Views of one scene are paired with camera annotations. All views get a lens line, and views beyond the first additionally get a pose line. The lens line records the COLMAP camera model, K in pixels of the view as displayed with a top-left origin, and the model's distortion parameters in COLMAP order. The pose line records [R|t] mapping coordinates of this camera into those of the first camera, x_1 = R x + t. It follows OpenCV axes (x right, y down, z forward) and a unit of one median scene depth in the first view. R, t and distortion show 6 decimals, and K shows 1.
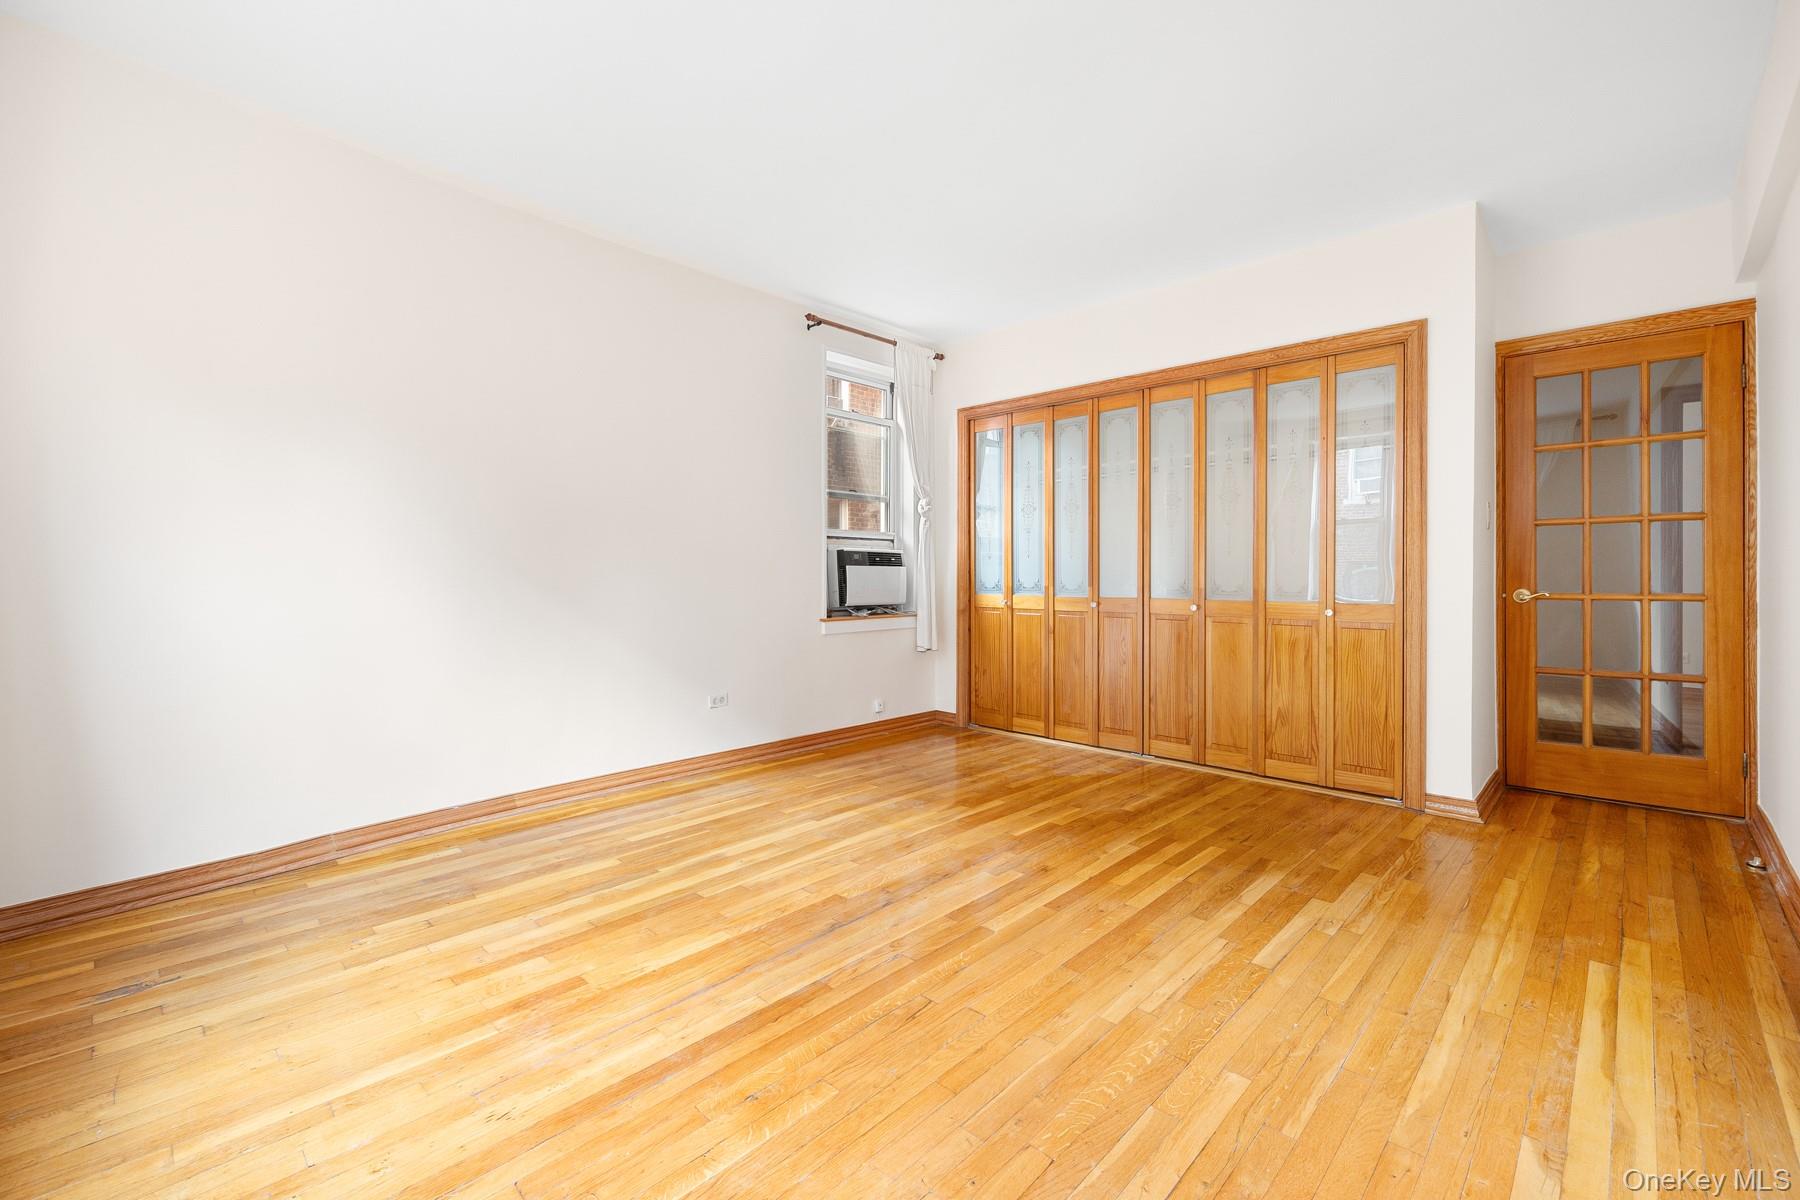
lens RADIAL K [[759.8, 0, 906.8], [0, 759.8, 581.5], [0, 0, 1]] dist [0.004123, 0.000540]
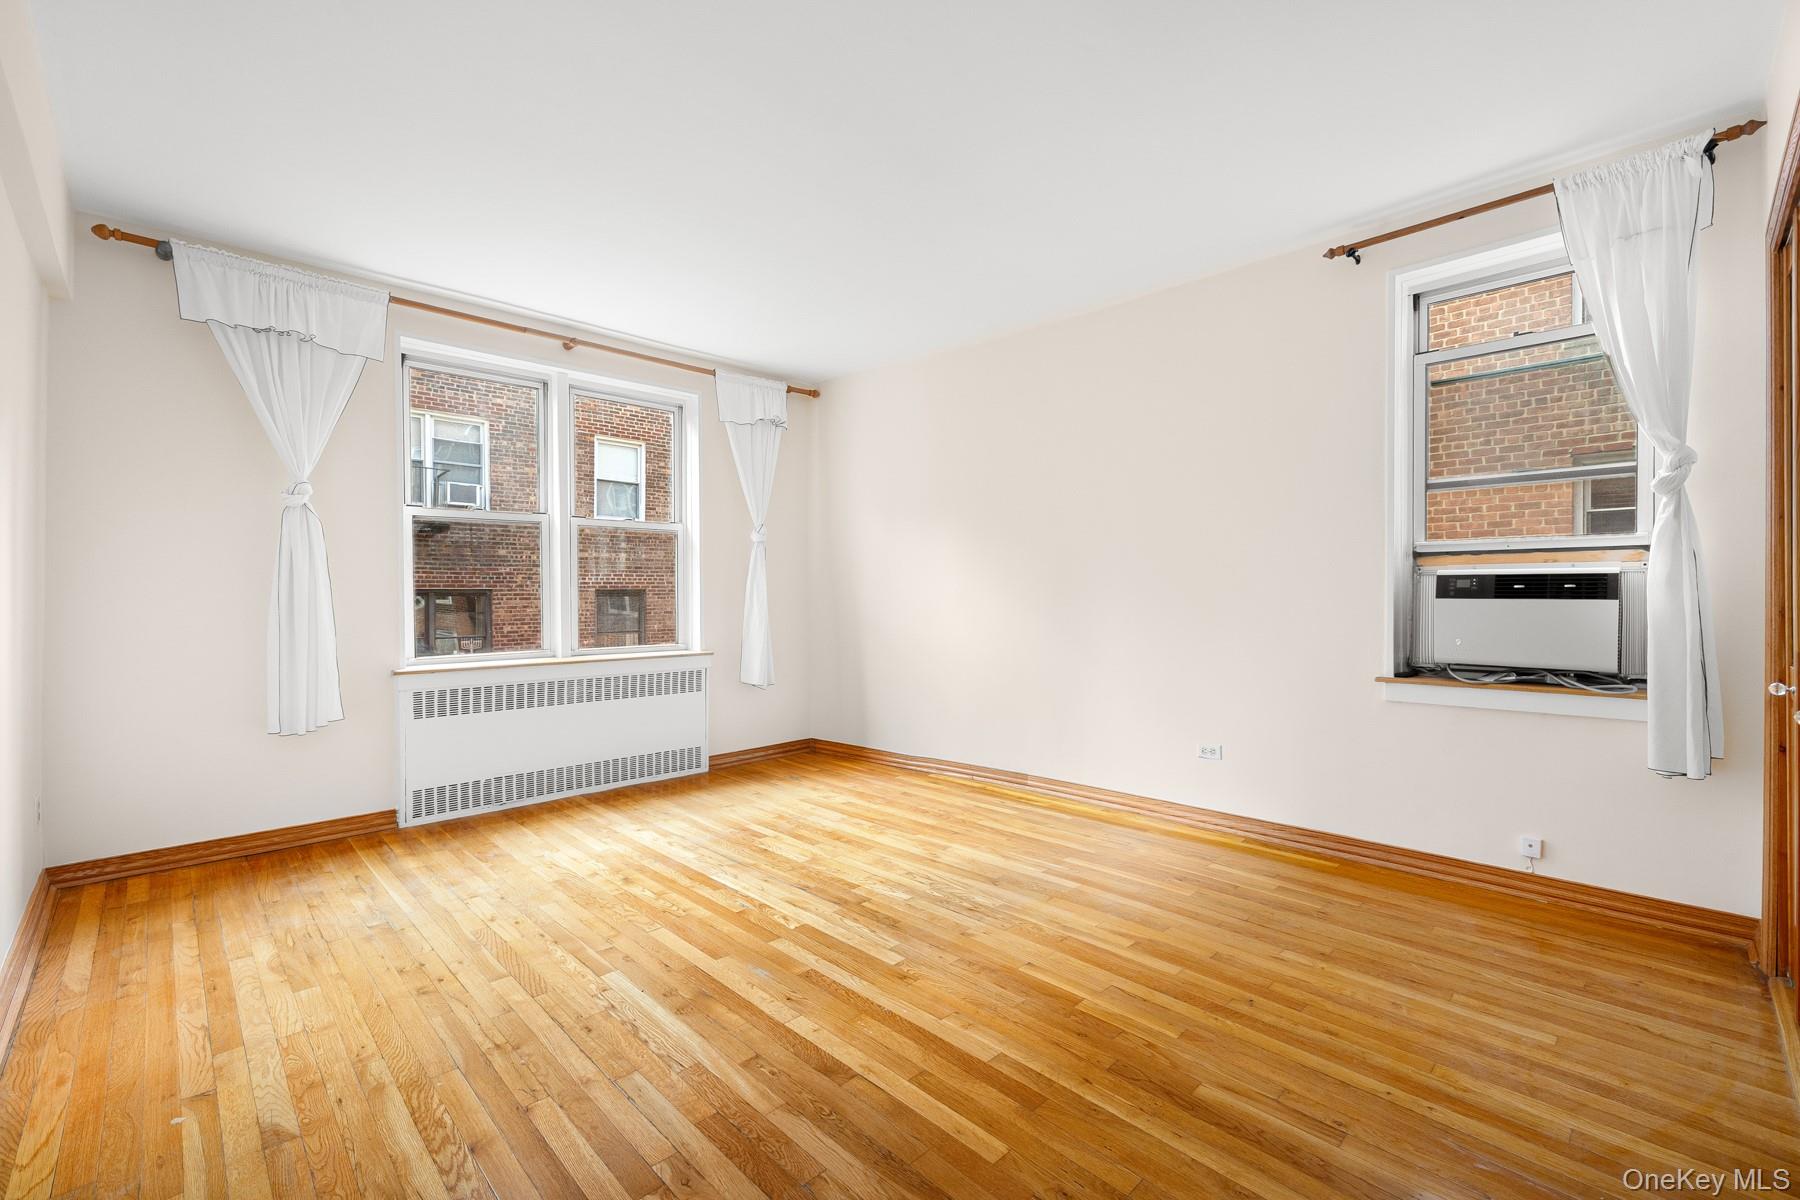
lens RADIAL K [[759.8, 0, 899.0], [0, 759.8, 605.6], [0, 0, 1]] dist [0.004123, 0.000540]
pose [[-0.035977, 0.011792, -0.999283, 0.845862], [-0.004562, 0.999918, 0.011963, -0.031265], [0.999342, 0.004990, -0.035920, 0.858110]]
